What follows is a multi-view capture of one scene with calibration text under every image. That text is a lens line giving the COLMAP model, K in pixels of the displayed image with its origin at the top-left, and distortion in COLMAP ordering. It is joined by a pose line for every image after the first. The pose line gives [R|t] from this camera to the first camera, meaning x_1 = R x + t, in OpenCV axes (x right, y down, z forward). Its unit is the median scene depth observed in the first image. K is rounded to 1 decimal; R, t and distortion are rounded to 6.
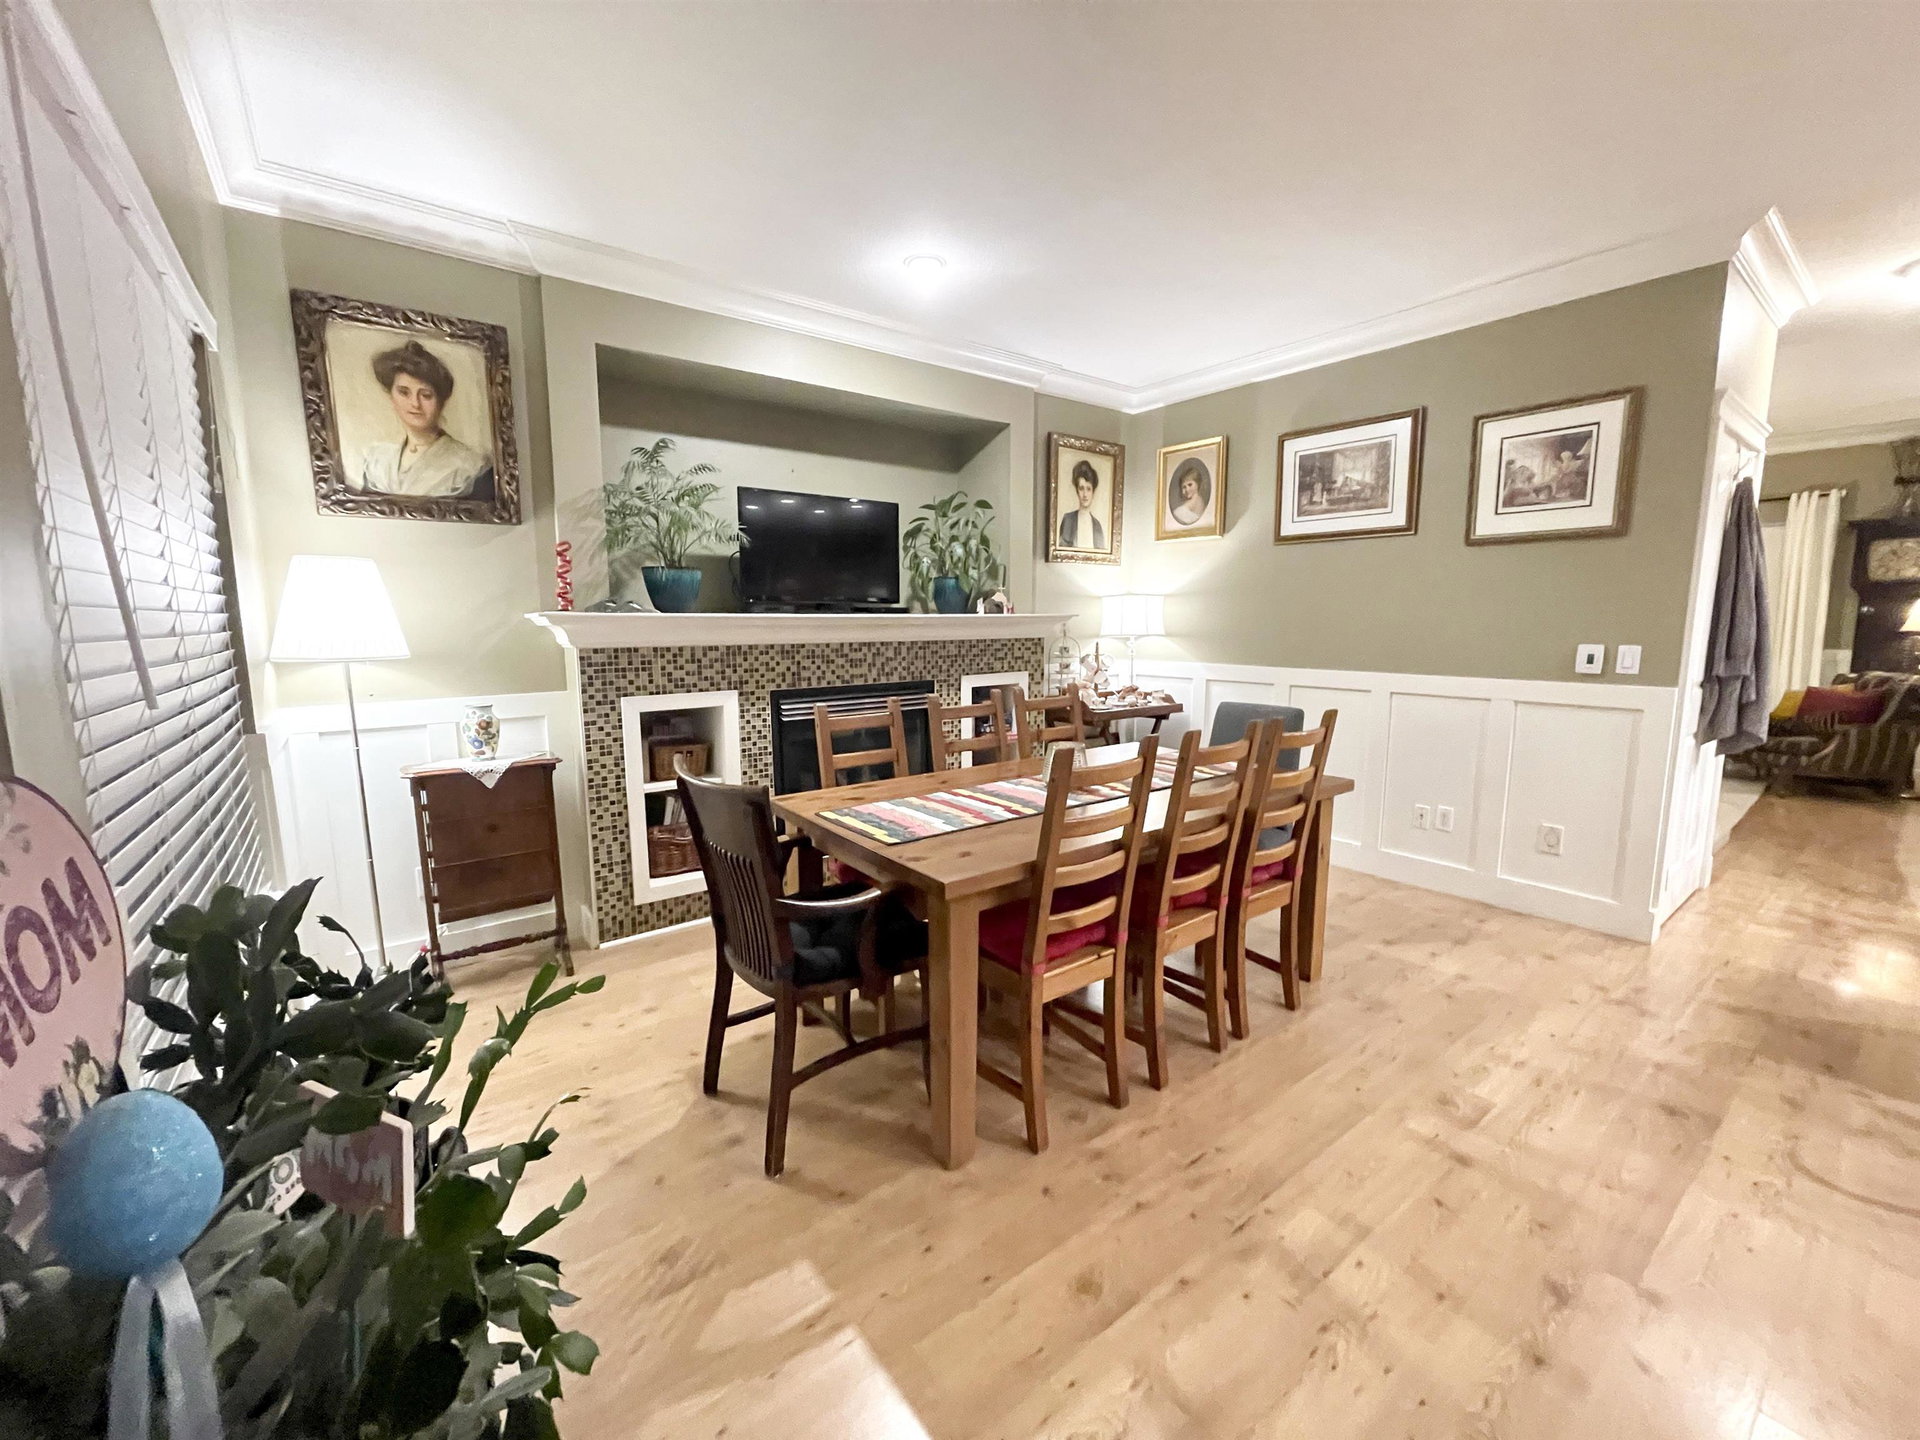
lens RADIAL K [[769.0, 0, 952.9], [0, 769.0, 722.6], [0, 0, 1]] dist [0.002552, -0.003032]
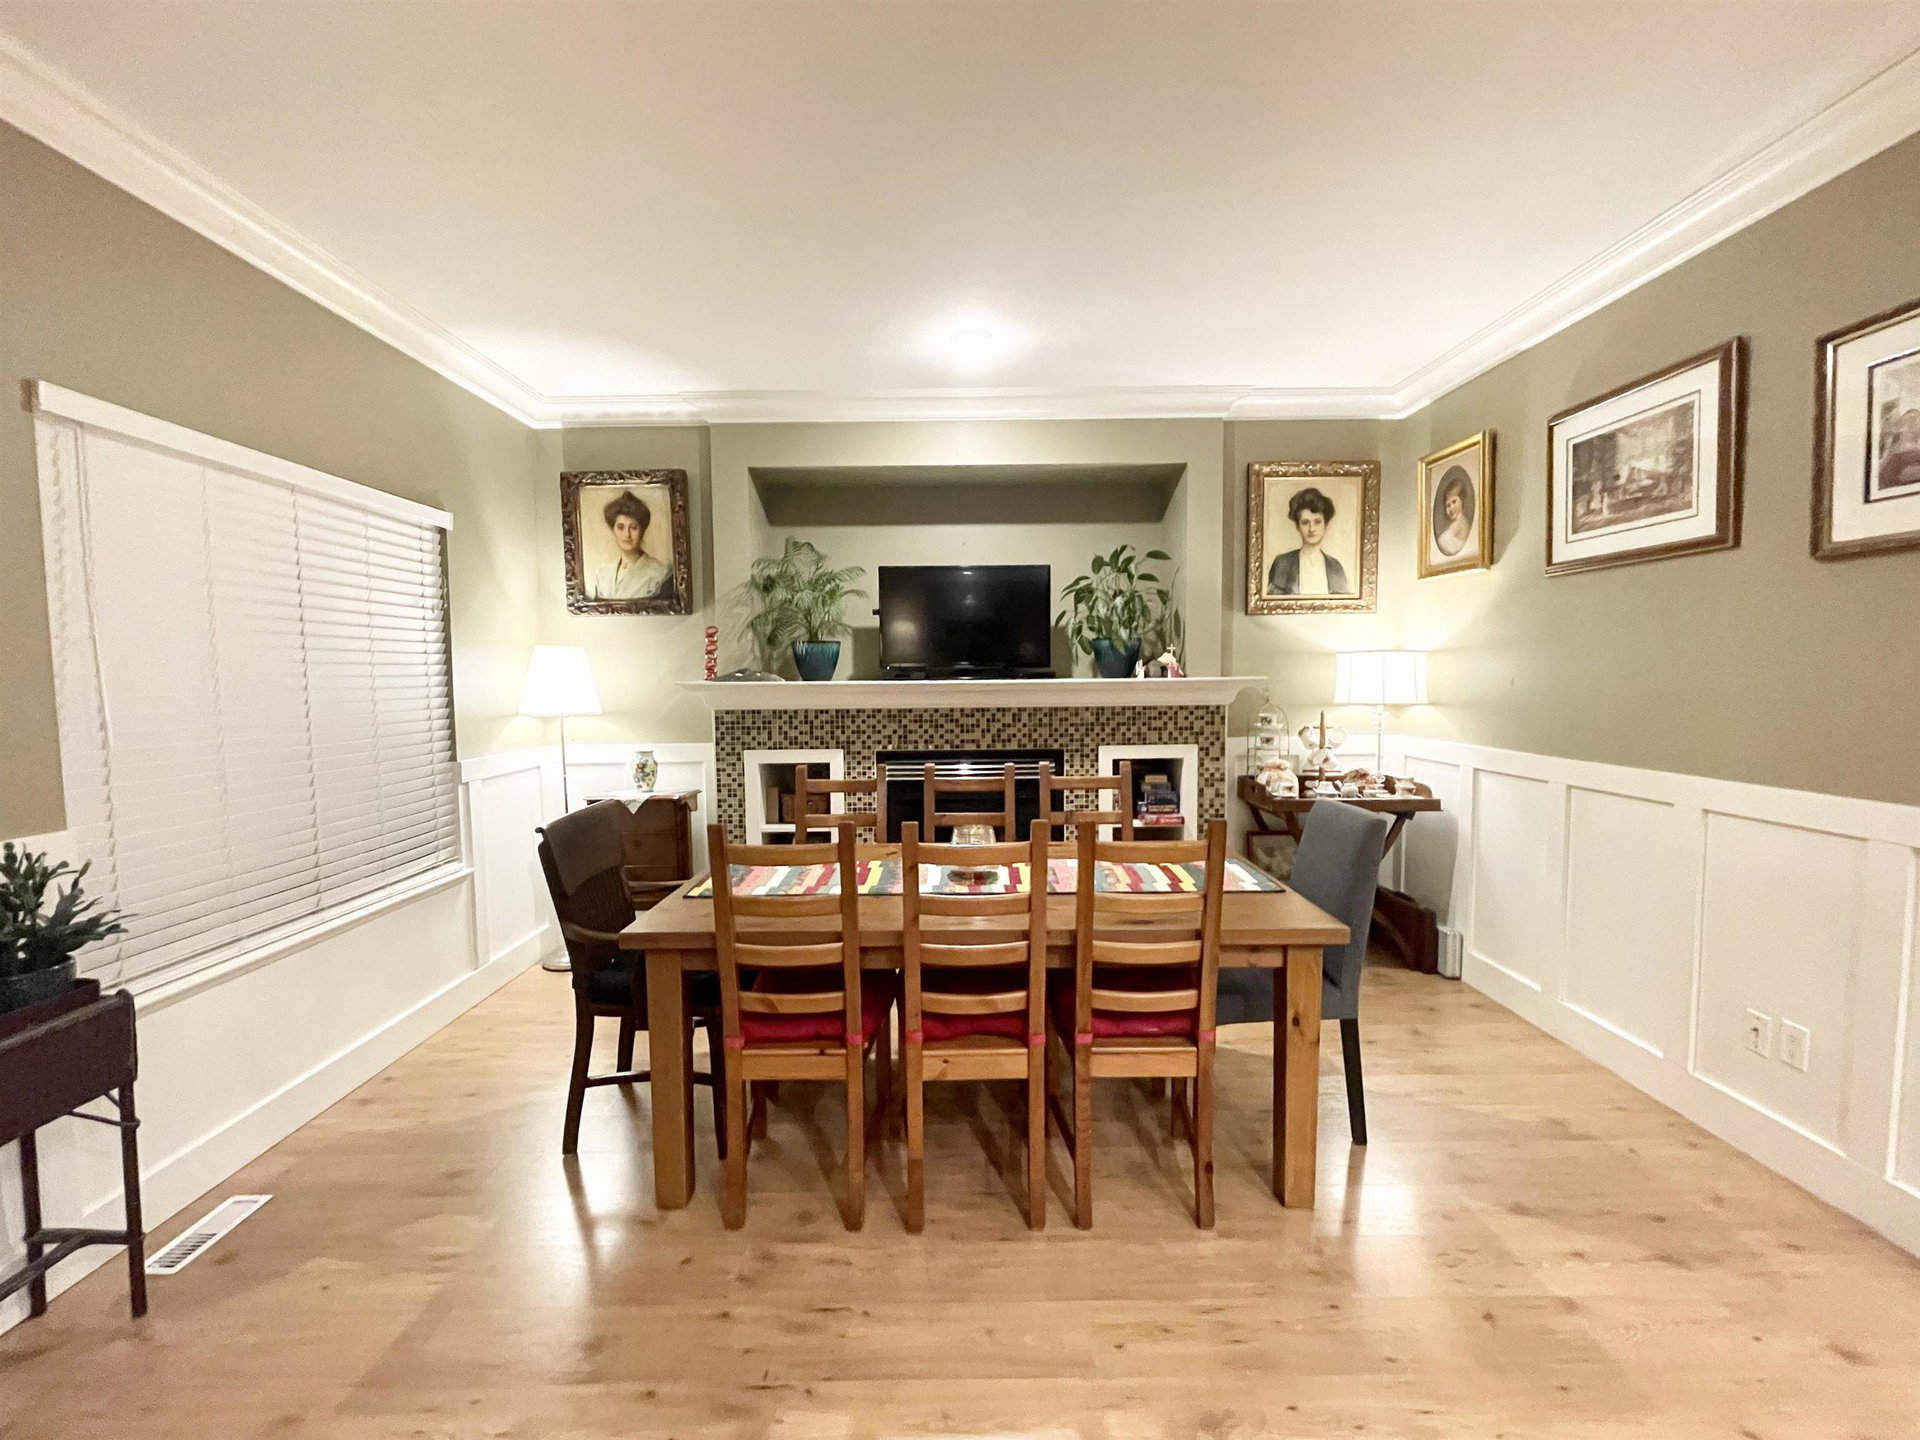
lens RADIAL K [[805.8, 0, 958.6], [0, 805.8, 724.8], [0, 0, 1]] dist [0.002550, -0.000343]
pose [[0.800070, 0.034464, -0.598915, 0.510950], [-0.074301, 0.996354, -0.041921, -0.038347], [0.595287, 0.078040, 0.799714, 0.156399]]
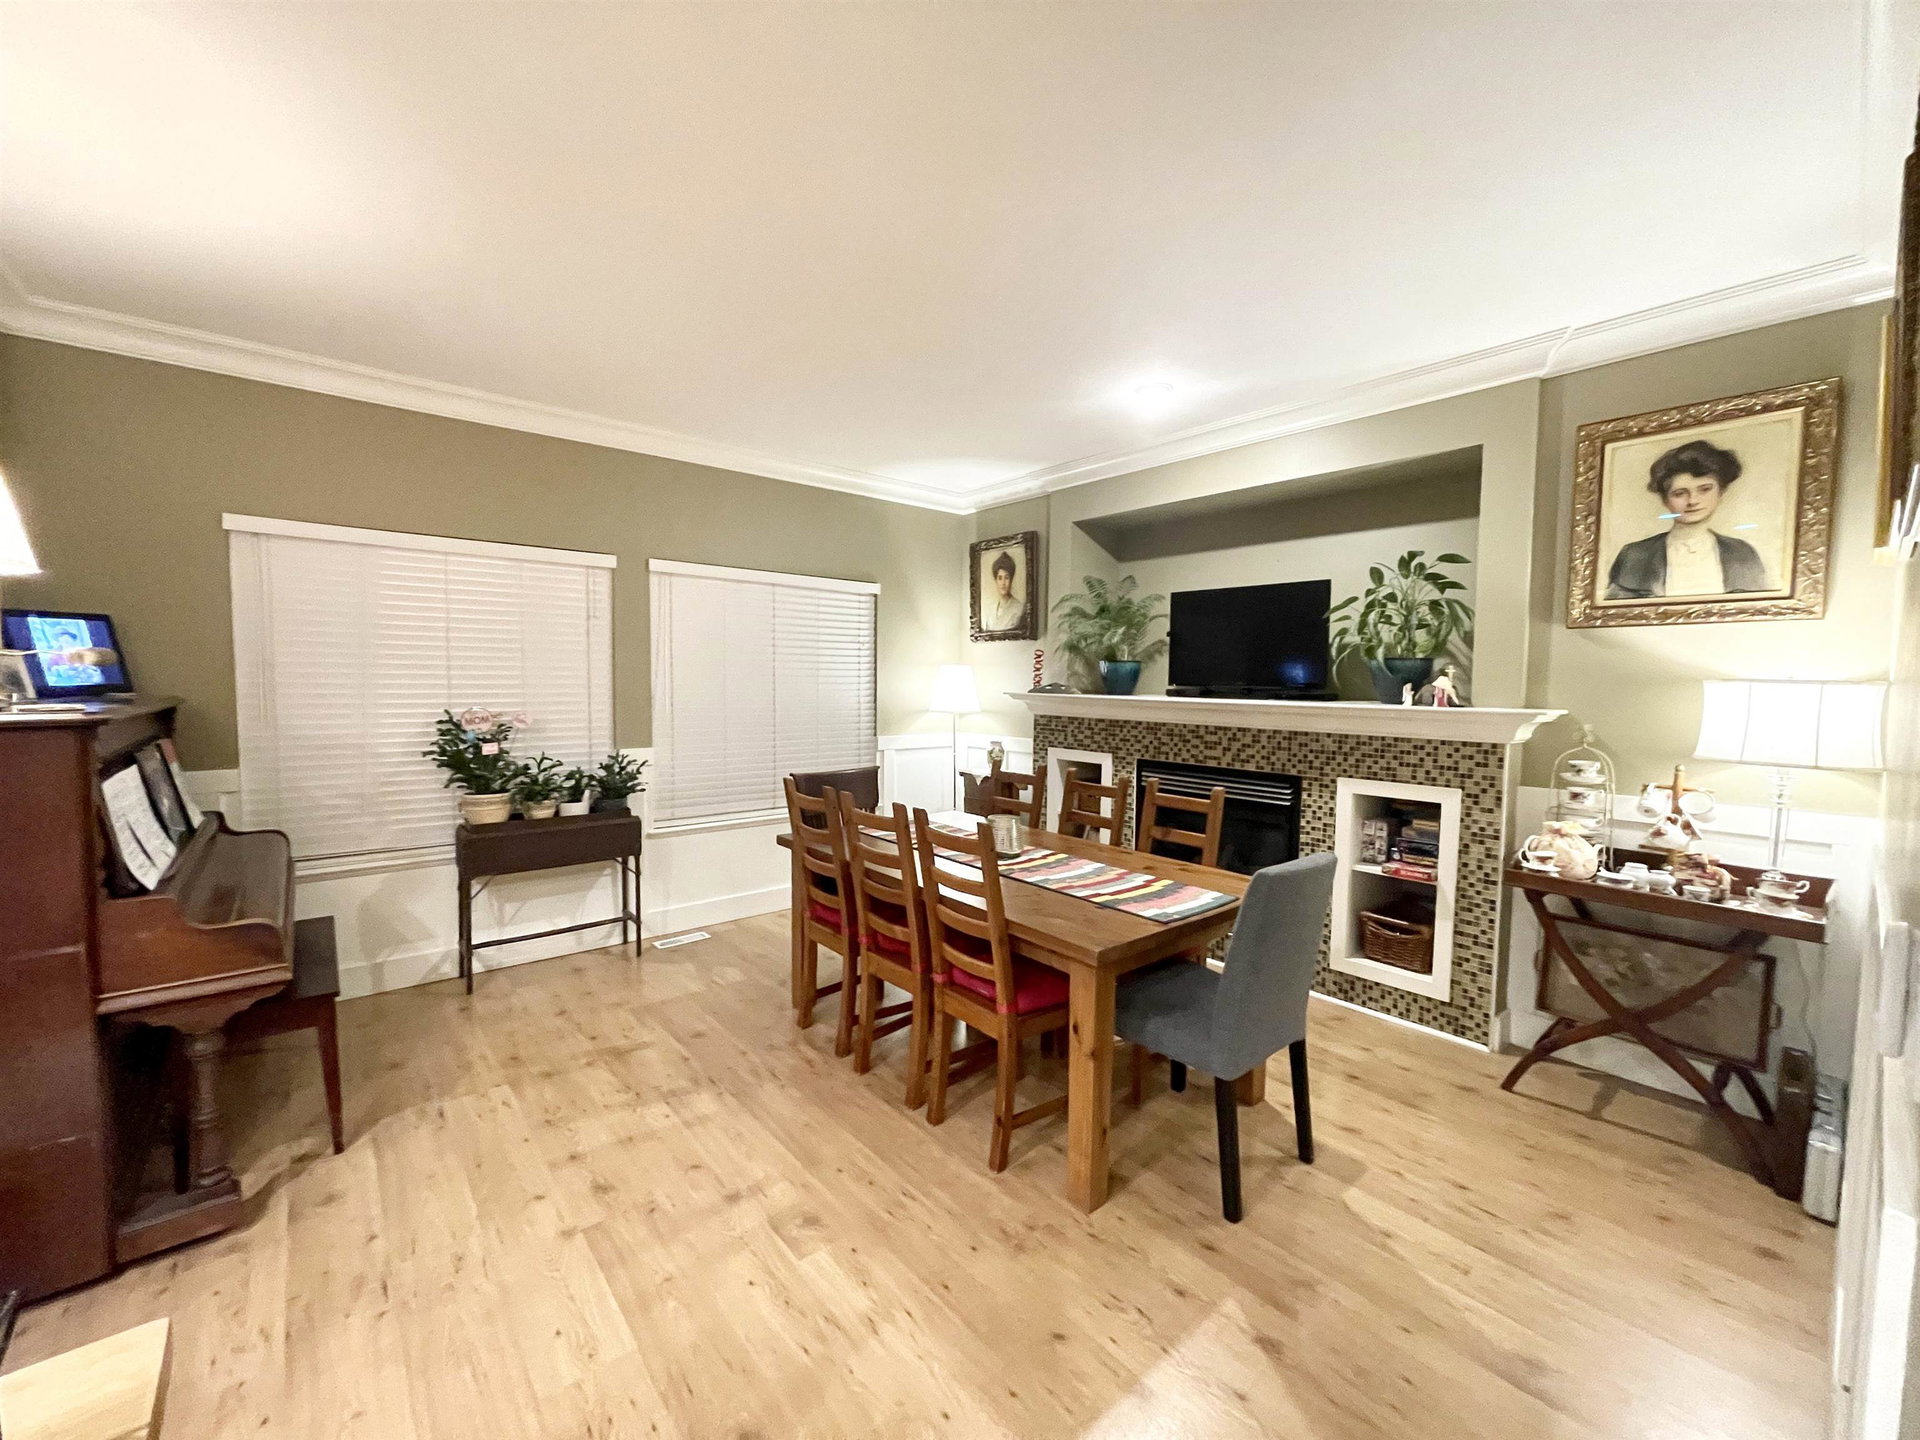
lens RADIAL K [[769.0, 0, 953.5], [0, 769.0, 716.3], [0, 0, 1]] dist [0.002552, -0.003032]
pose [[0.057772, 0.055597, -0.996781, 0.923856], [-0.147761, 0.987928, 0.046539, -0.117201], [0.987334, 0.144596, 0.065289, 0.600361]]
